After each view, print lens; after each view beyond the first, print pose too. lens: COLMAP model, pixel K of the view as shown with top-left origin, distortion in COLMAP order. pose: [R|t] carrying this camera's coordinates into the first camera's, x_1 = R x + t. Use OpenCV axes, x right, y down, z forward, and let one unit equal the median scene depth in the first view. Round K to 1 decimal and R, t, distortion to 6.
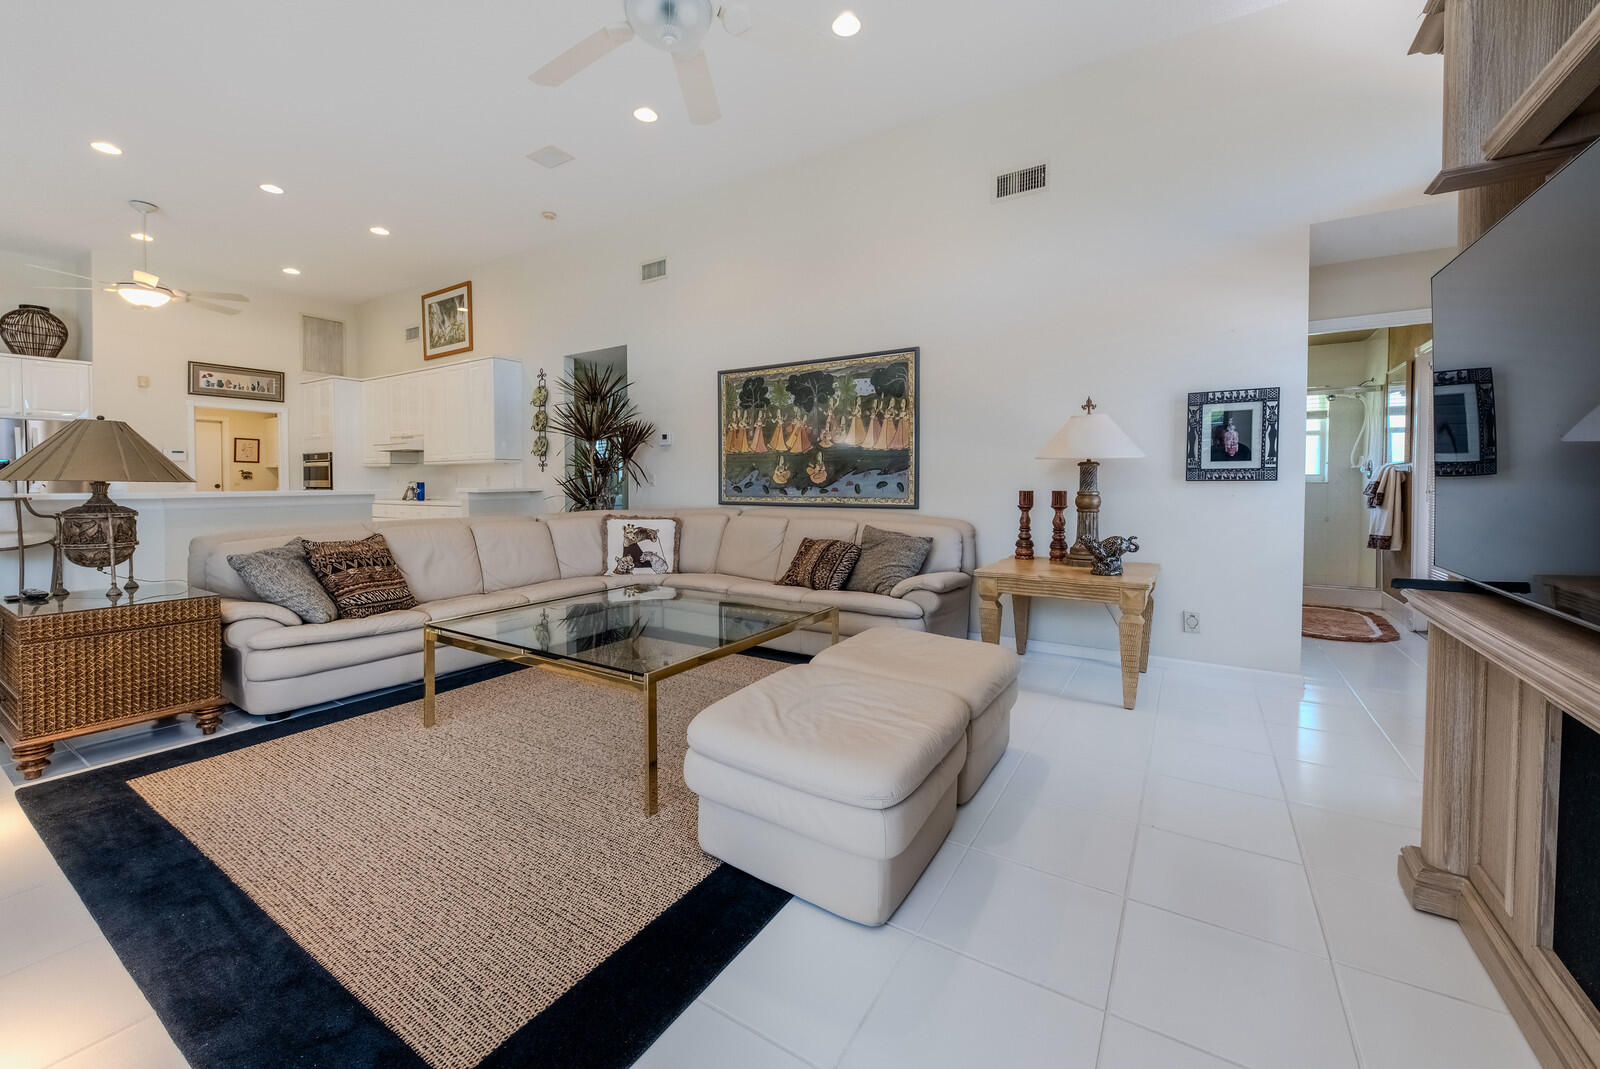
lens RADIAL K [[628.4, 0, 774.2], [0, 628.4, 492.8], [0, 0, 1]] dist [0.012085, -0.003835]
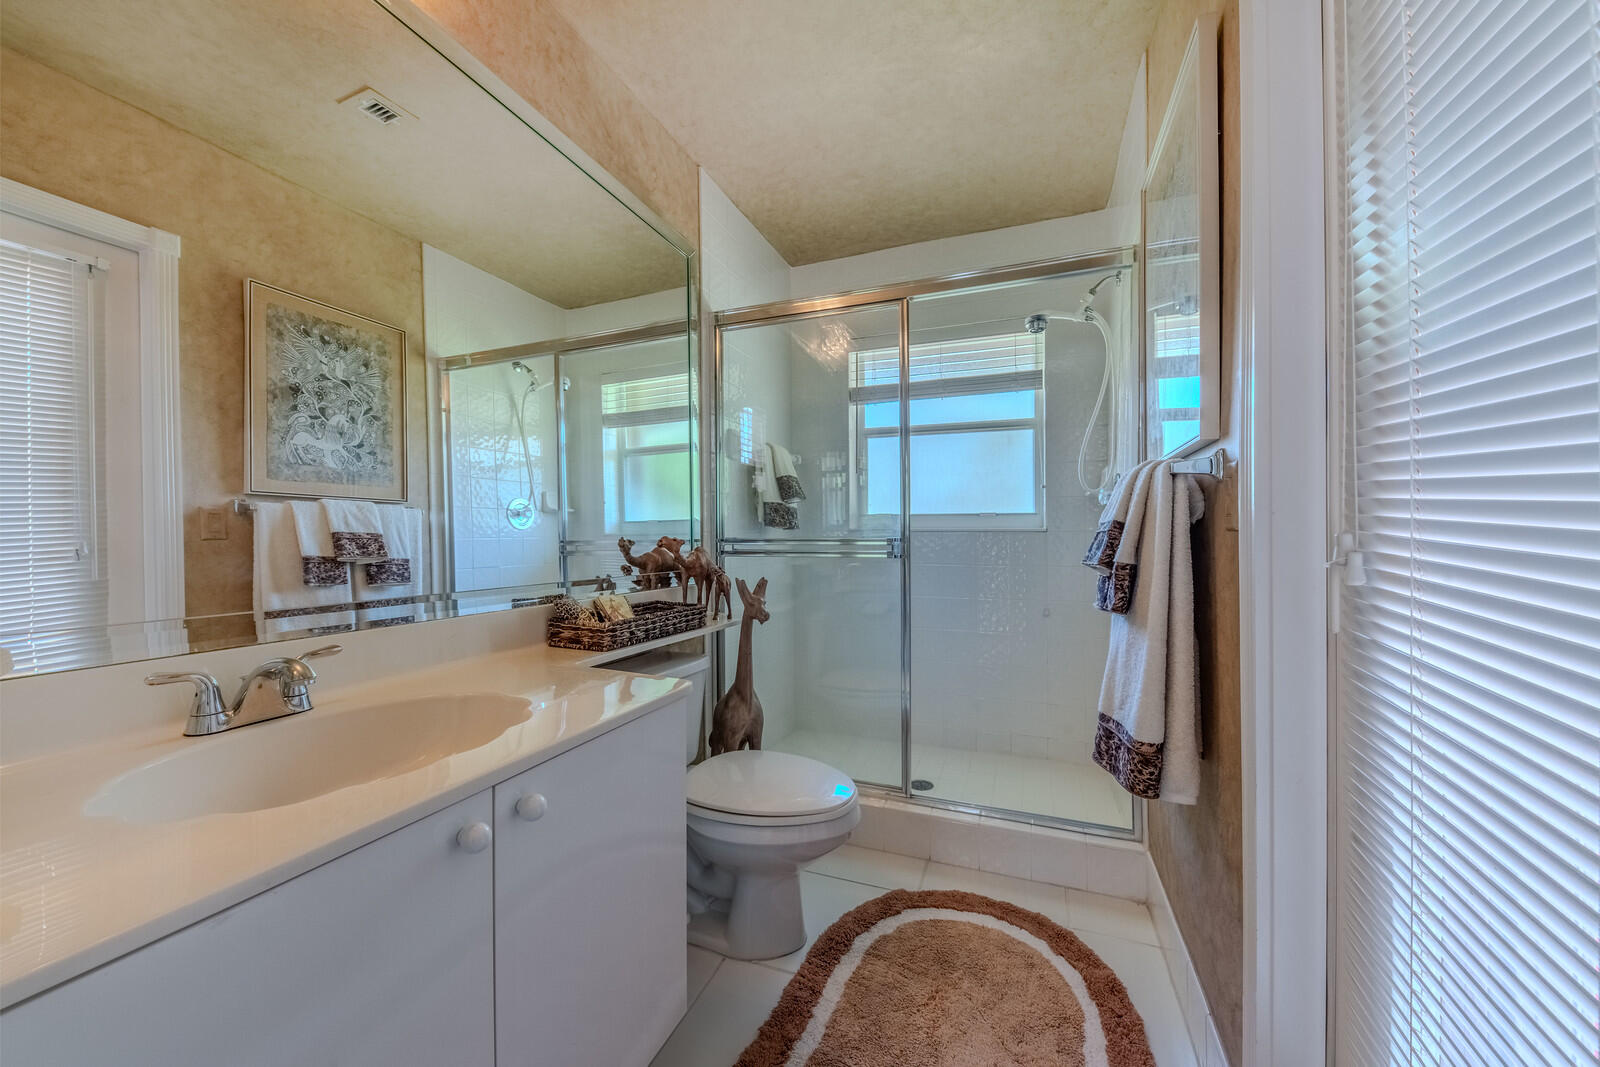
lens RADIAL K [[602.3, 0, 802.4], [0, 602.3, 539.7], [0, 0, 1]] dist [-0.000373, -0.000512]
pose [[0.976924, -0.001274, 0.213582, 0.777855], [0.006728, 0.999669, -0.024812, -0.004608], [-0.213480, 0.025677, 0.976610, 0.790086]]
